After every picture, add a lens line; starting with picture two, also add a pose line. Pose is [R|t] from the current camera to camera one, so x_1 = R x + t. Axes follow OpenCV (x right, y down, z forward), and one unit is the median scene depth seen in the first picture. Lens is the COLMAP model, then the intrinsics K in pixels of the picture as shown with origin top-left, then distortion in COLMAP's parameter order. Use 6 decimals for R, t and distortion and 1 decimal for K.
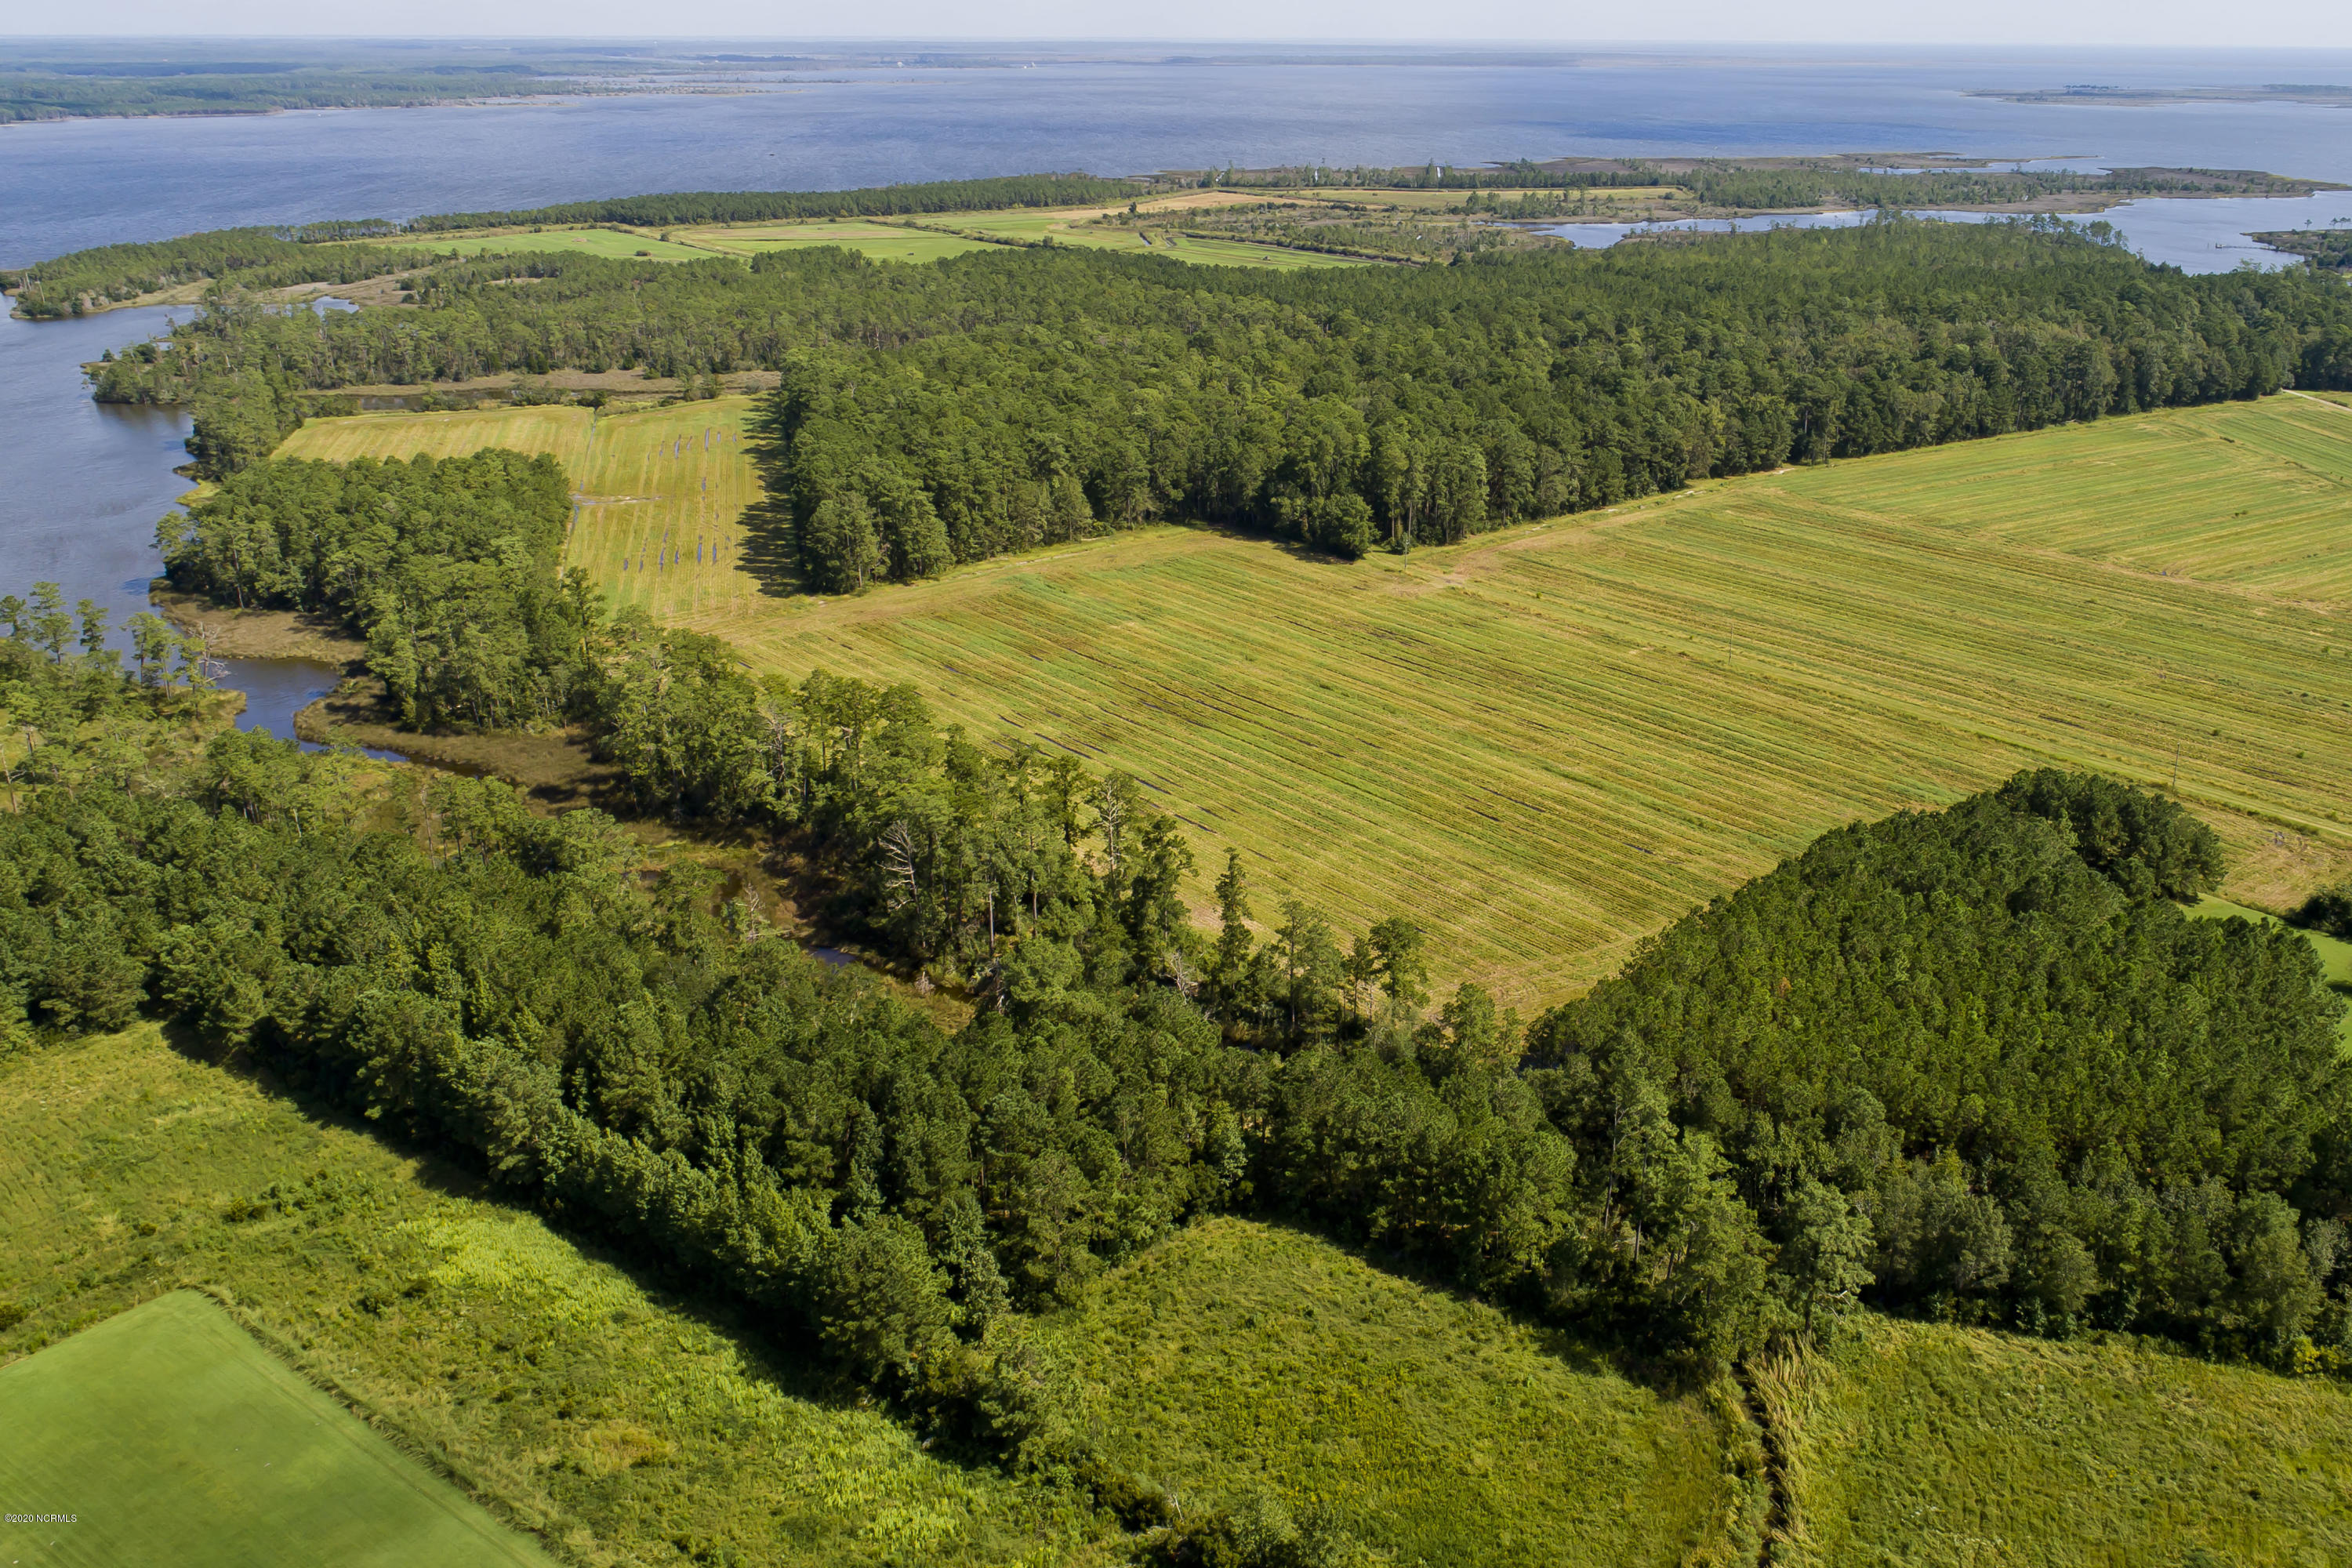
lens RADIAL K [[1930.7, 0, 1346.5], [0, 1930.7, 785.4], [0, 0, 1]] dist [-0.007573, 0.004682]
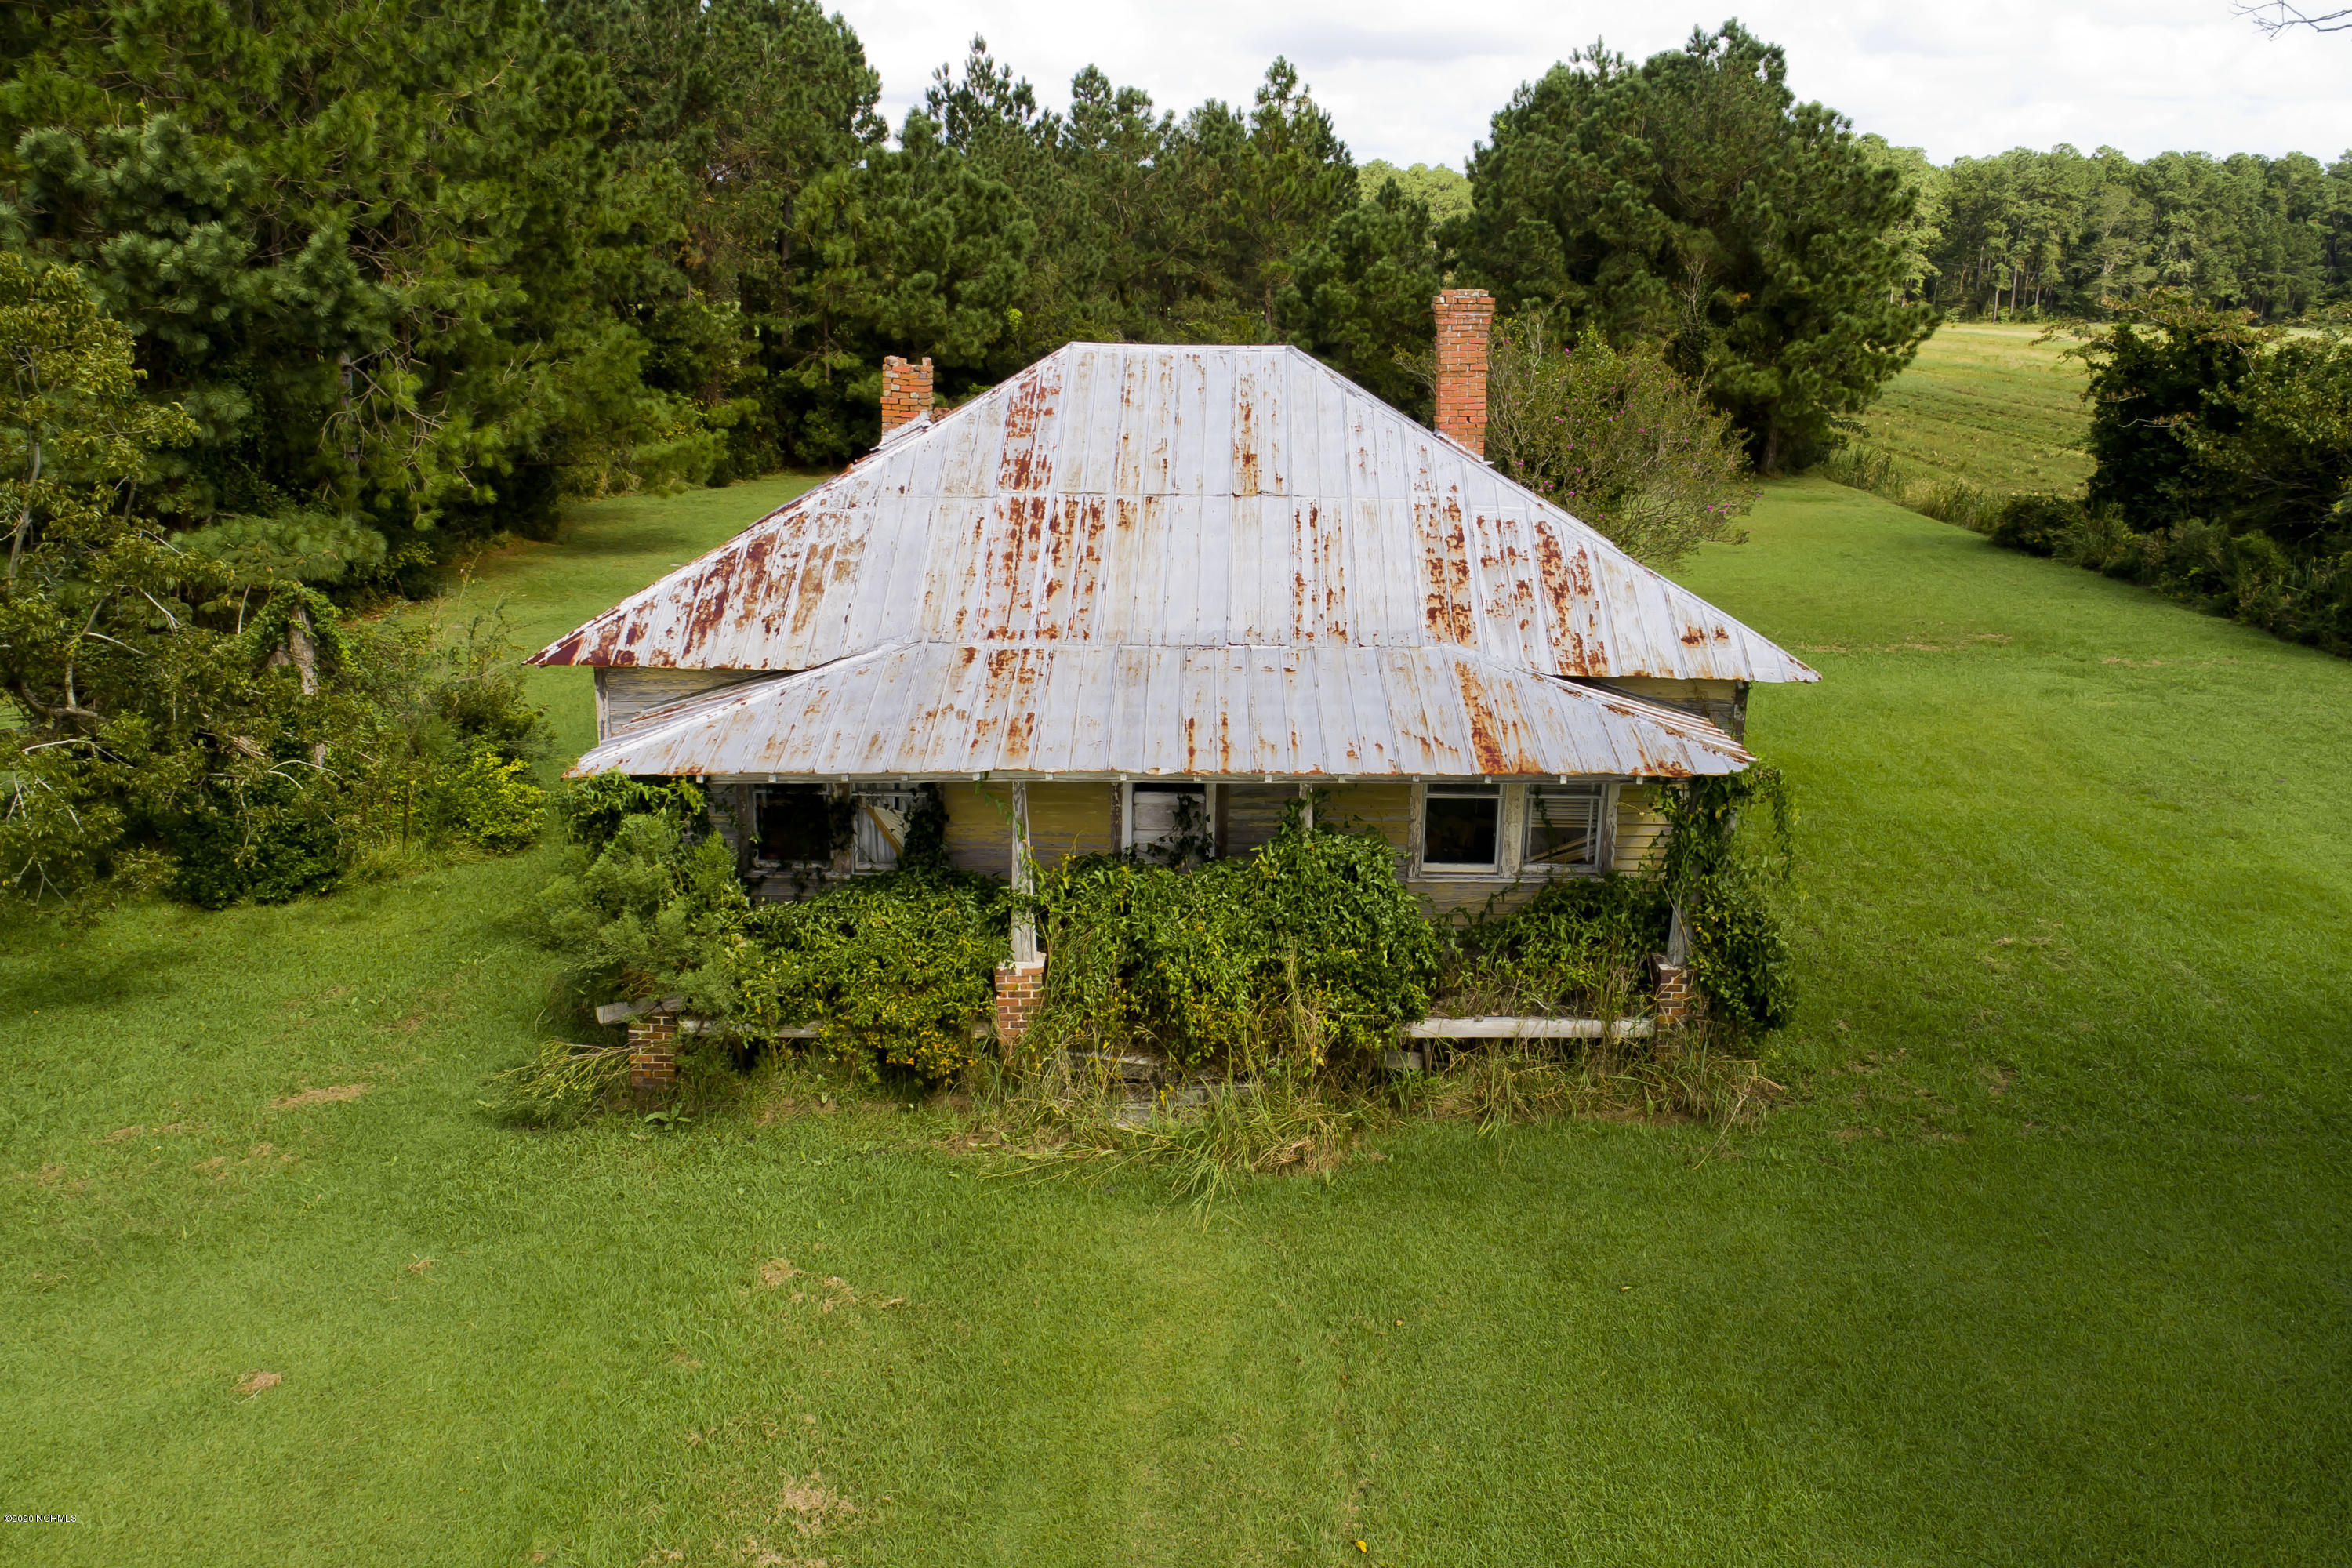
lens RADIAL K [[1962.8, 0, 1191.4], [0, 1962.8, 795.2], [0, 0, 1]] dist [-0.005847, 0.004399]
pose [[0.724111, 0.180619, -0.665612, 0.304352], [-0.256500, 0.966398, -0.016803, 0.062684], [0.640212, 0.182897, 0.746108, 0.446980]]
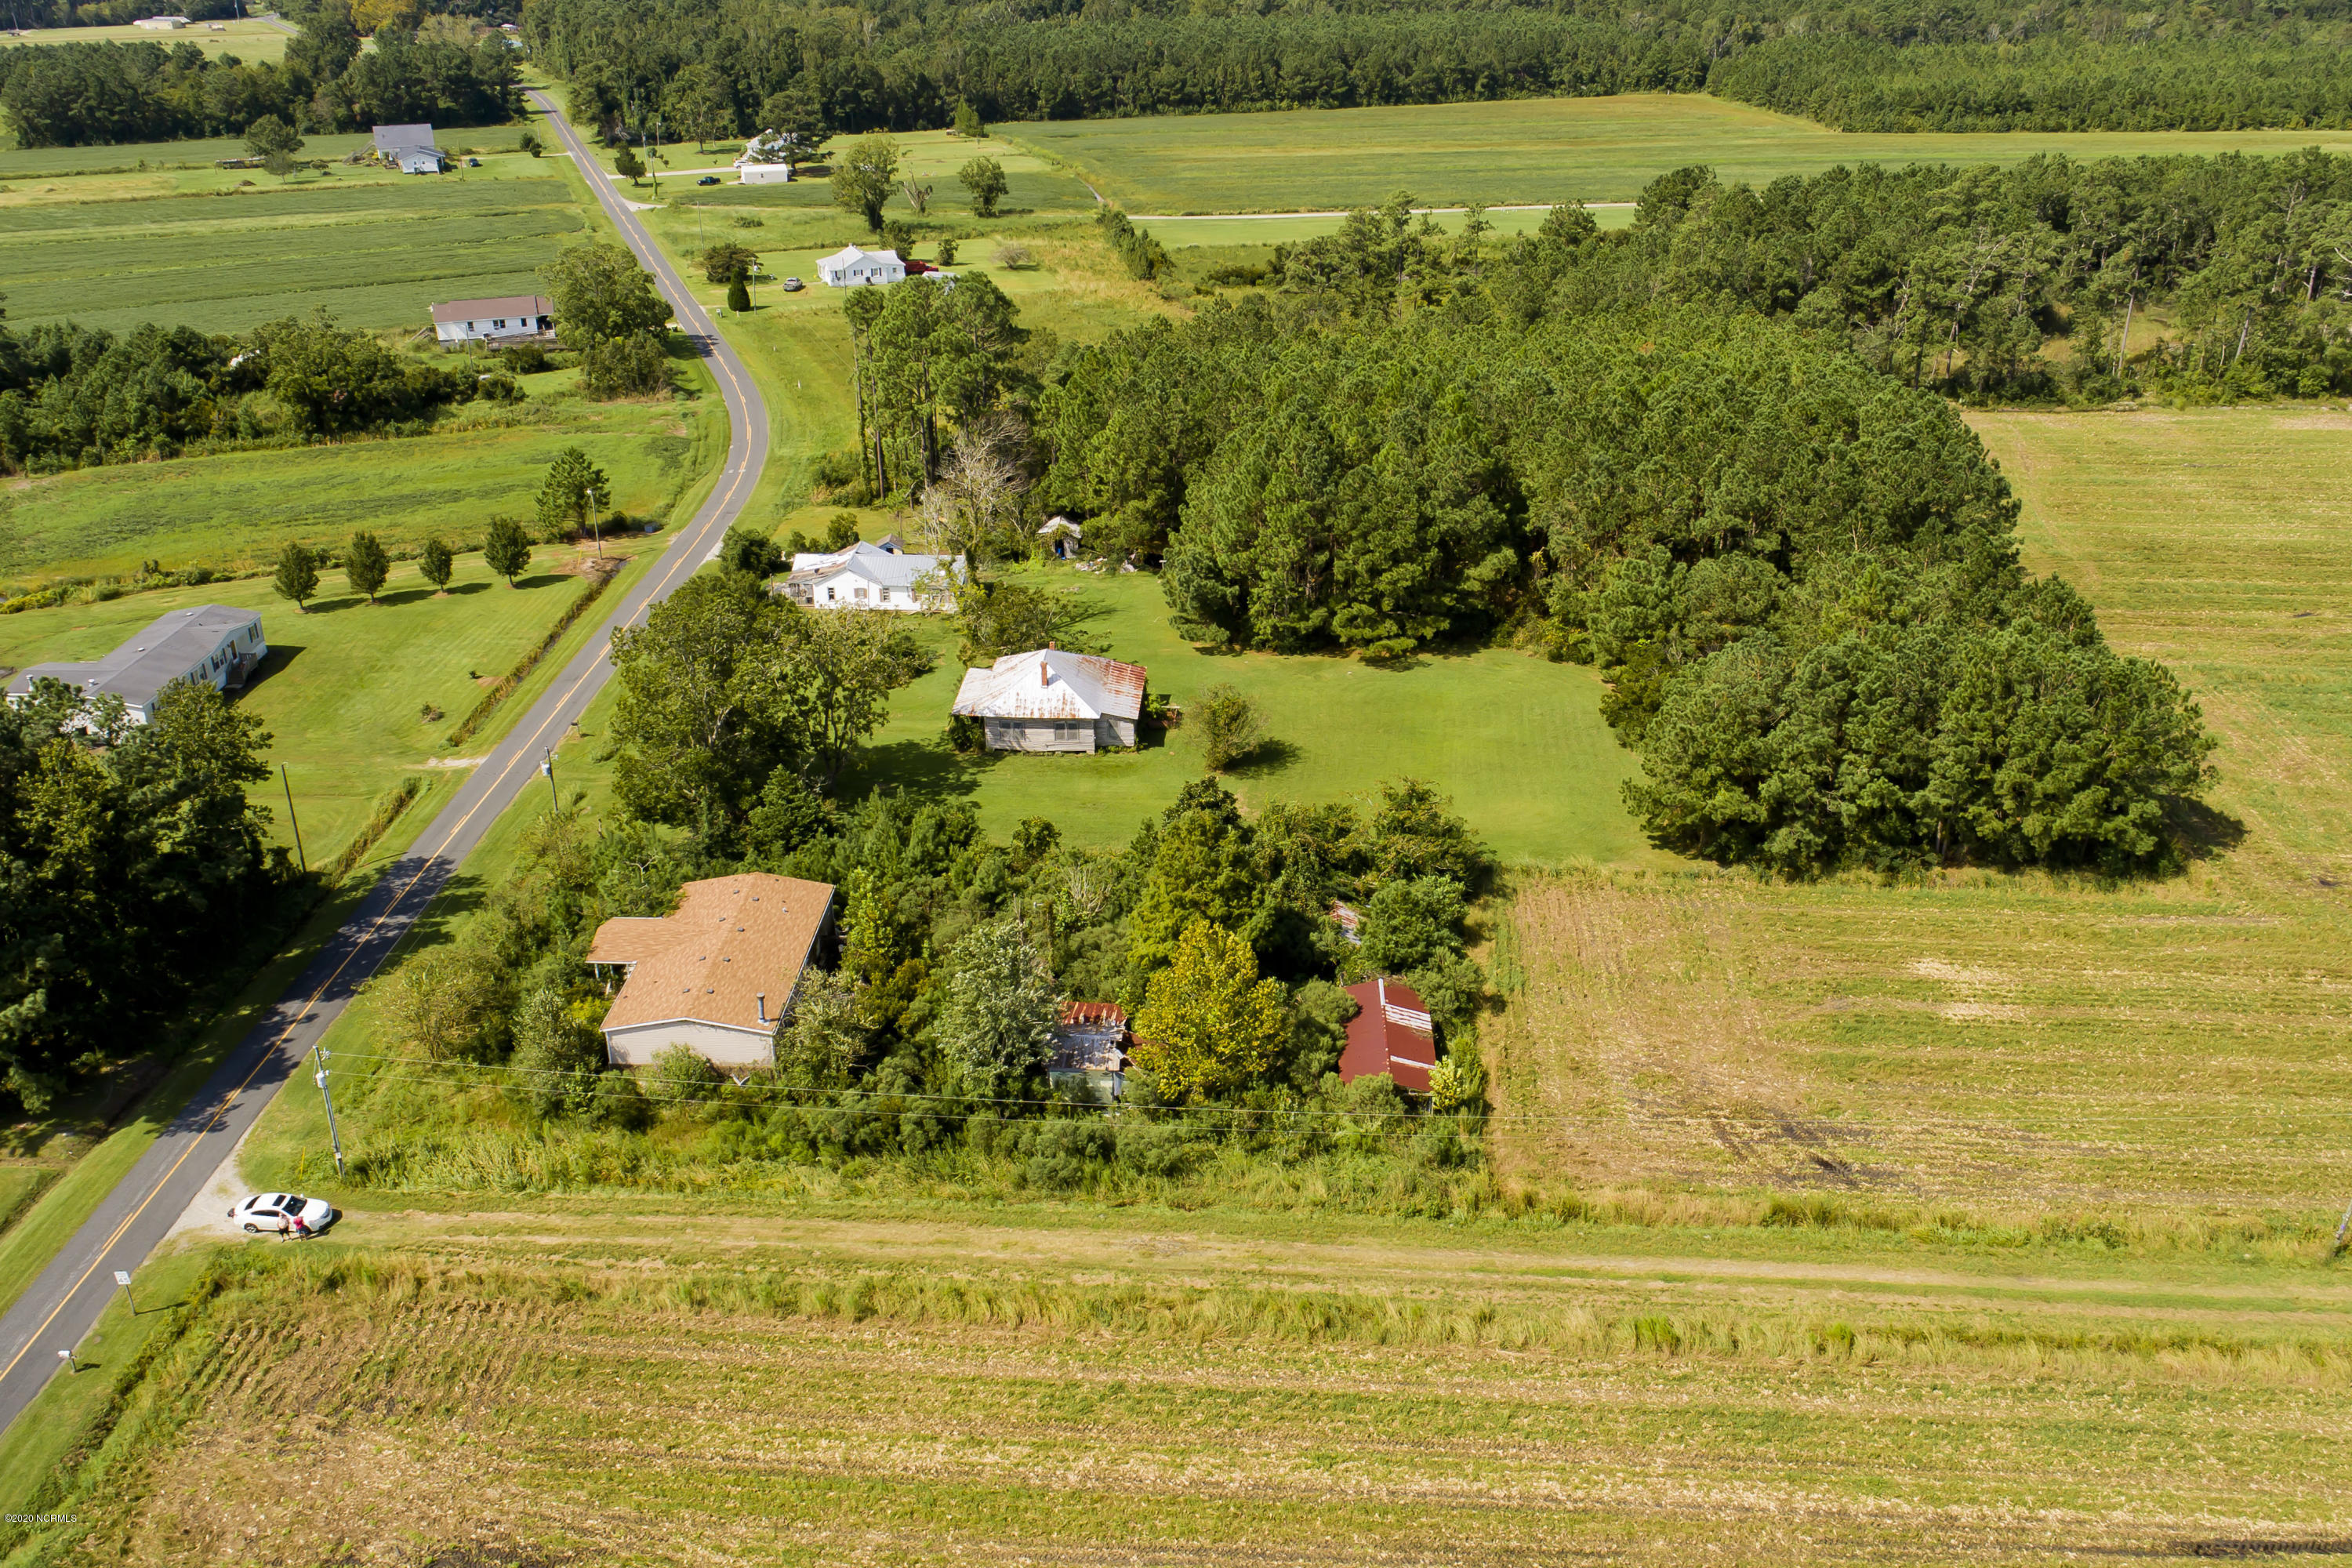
lens RADIAL K [[1973.8, 0, 1170.9], [0, 1973.8, 784.4], [0, 0, 1]] dist [-0.005152, 0.000453]
pose [[-0.720415, 0.295038, -0.627658, 0.444946], [-0.248288, 0.735305, 0.630618, -0.114492], [0.647576, 0.610147, -0.456471, 0.625342]]
